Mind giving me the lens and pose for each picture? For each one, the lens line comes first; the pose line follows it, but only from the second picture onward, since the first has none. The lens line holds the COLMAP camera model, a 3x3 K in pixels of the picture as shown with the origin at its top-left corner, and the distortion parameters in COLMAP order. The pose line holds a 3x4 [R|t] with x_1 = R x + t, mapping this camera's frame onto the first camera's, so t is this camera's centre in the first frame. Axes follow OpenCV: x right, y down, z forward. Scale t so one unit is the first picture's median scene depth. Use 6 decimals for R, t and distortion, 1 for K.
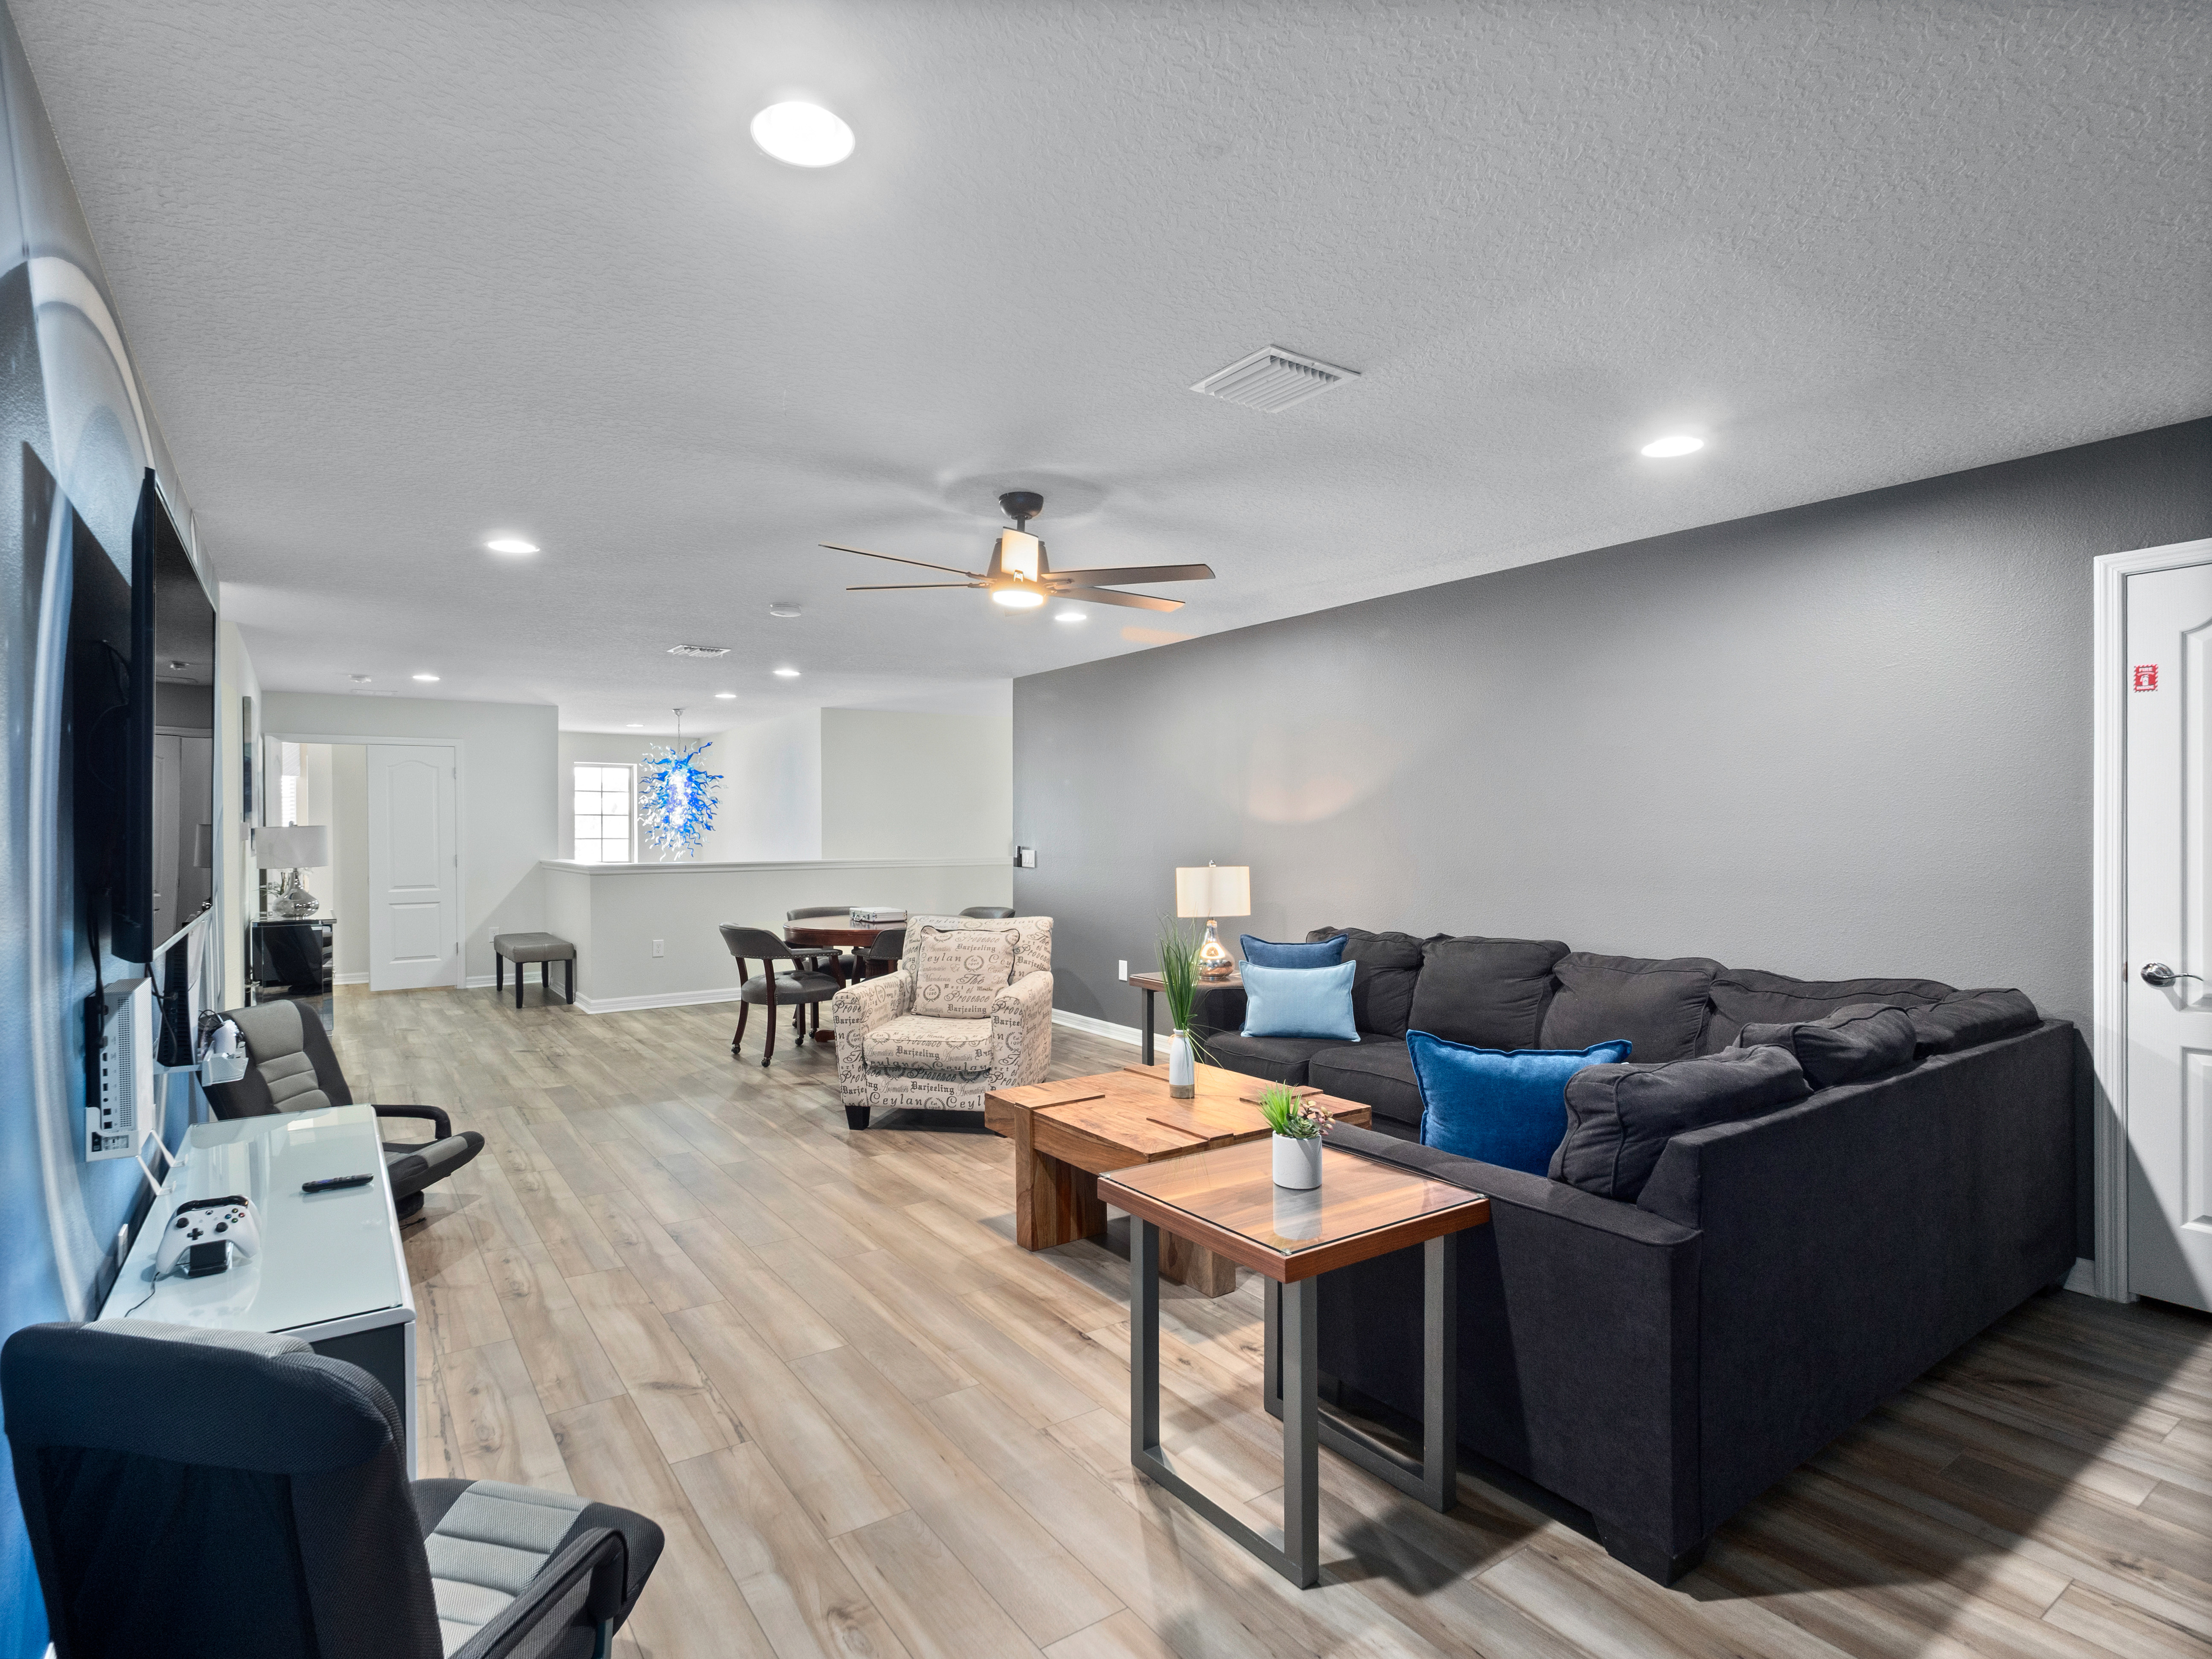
lens RADIAL K [[1132.4, 0, 1106.0], [0, 1132.4, 829.5], [0, 0, 1]] dist [0.003264, -0.011581]
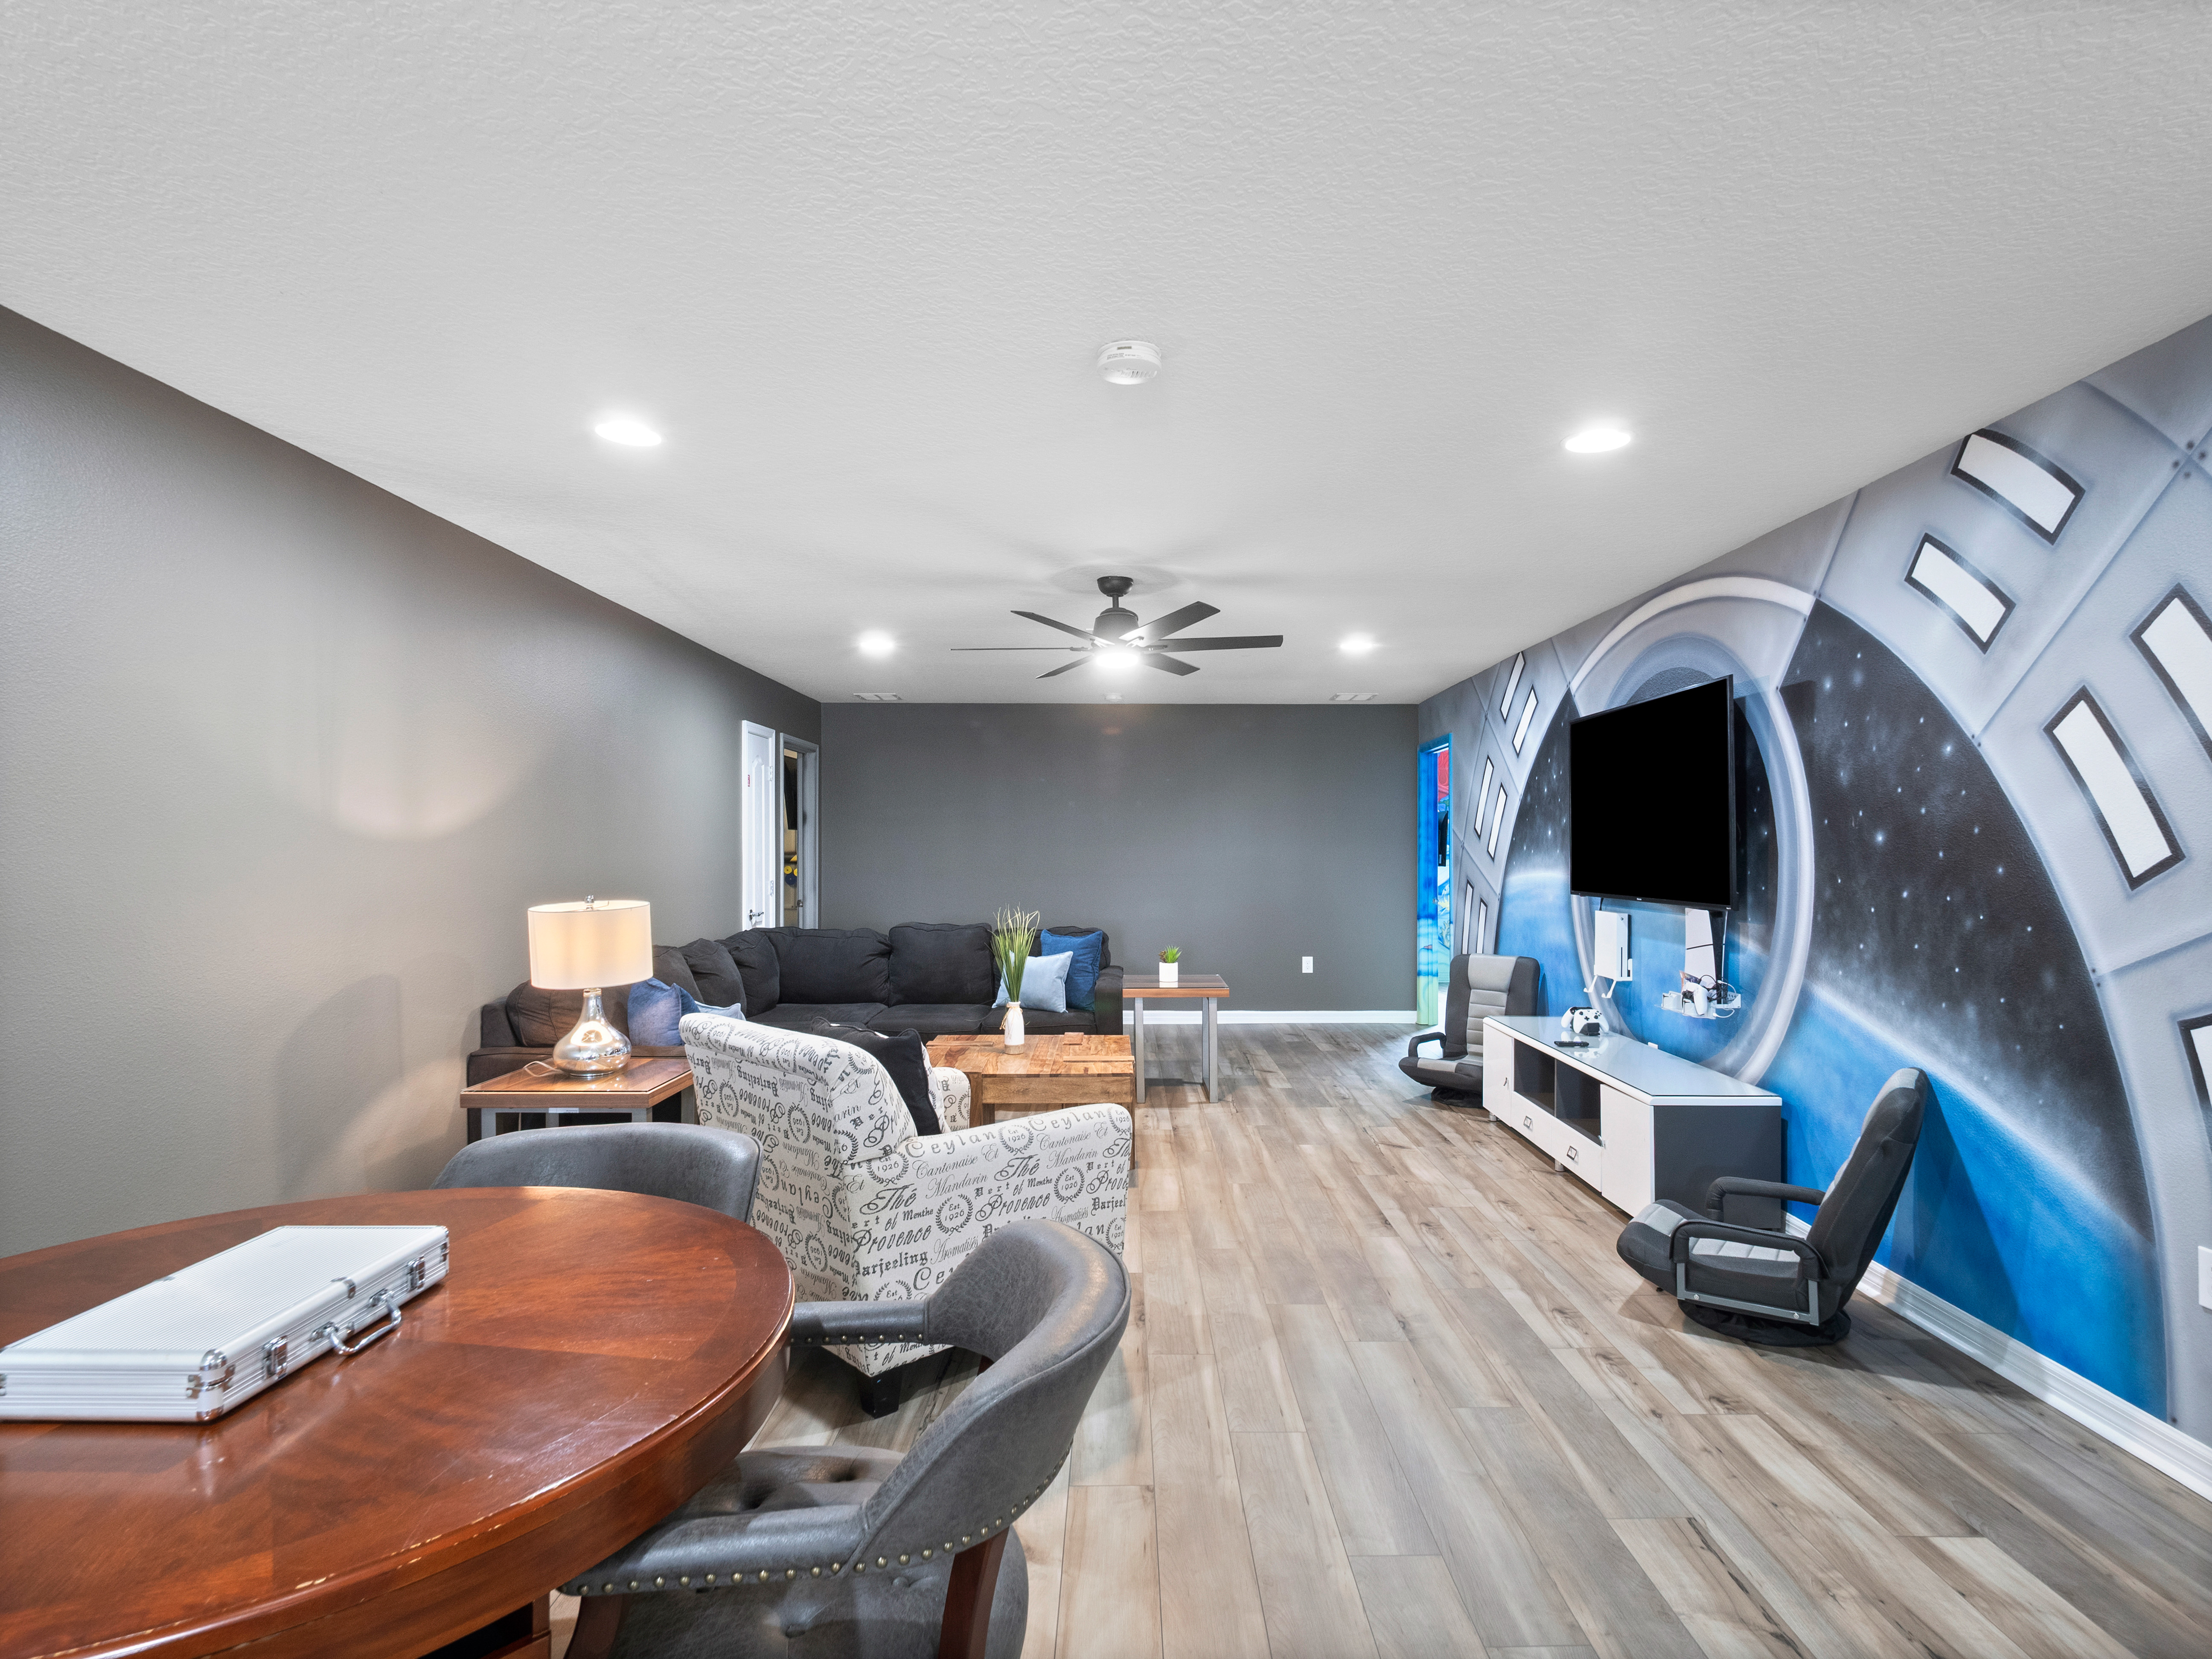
lens RADIAL K [[1132.4, 0, 1106.0], [0, 1132.4, 829.5], [0, 0, 1]] dist [0.003264, -0.011581]
pose [[-0.809656, 0.009139, 0.586833, -0.812980], [0.000109, 0.999881, -0.015421, -0.001726], [-0.586905, -0.012422, -0.809561, 2.068261]]
